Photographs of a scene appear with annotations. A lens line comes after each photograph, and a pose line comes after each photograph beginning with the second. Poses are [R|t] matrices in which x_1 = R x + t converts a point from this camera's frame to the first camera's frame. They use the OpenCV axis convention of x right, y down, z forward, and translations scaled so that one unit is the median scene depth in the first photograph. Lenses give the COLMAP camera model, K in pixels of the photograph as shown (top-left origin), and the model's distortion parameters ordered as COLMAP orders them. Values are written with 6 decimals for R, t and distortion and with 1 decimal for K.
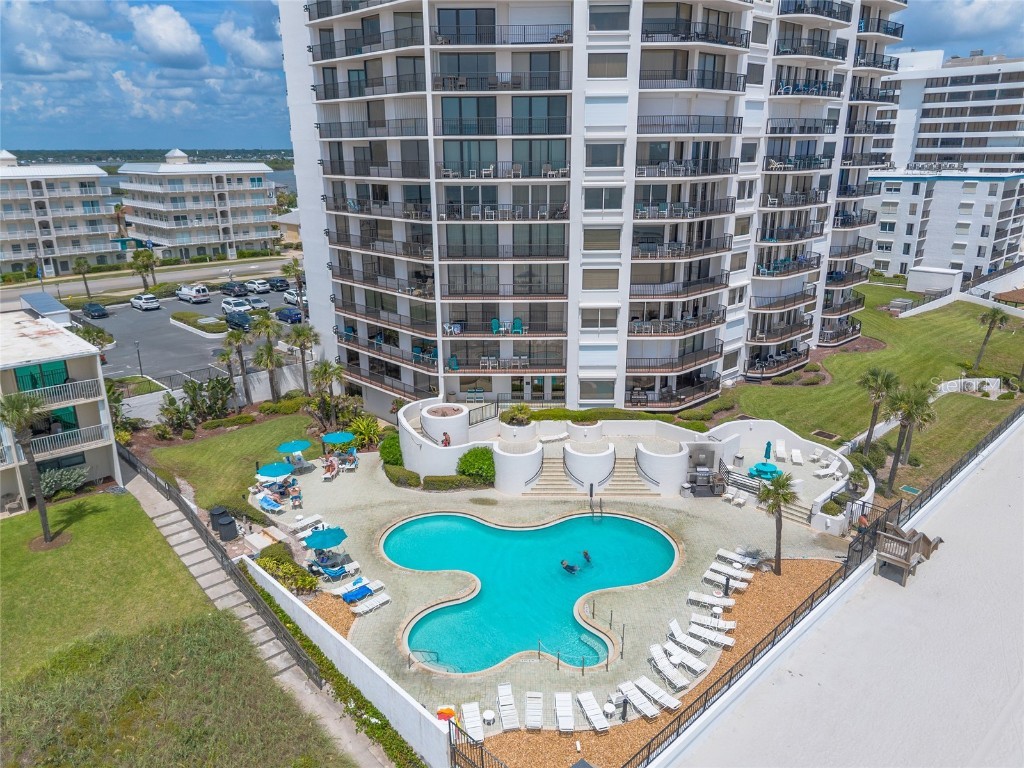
lens RADIAL K [[739.1, 0, 512.0], [0, 739.1, 384.0], [0, 0, 1]] dist [0.068238, -0.068602]
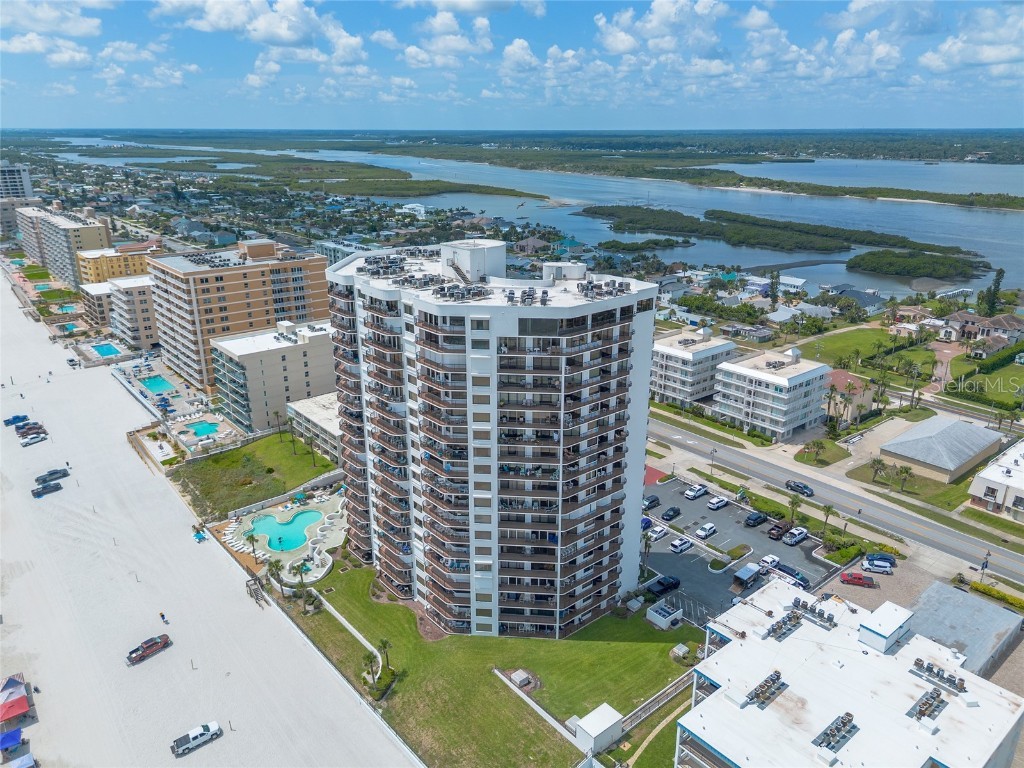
lens RADIAL K [[738.8, 0, 514.0], [0, 738.8, 373.6], [0, 0, 1]] dist [0.052113, -0.046577]
pose [[-0.070205, 0.321404, -0.944336, 2.551952], [-0.294837, 0.897691, 0.327447, -1.609776], [0.952965, 0.301414, 0.031739, 1.342763]]
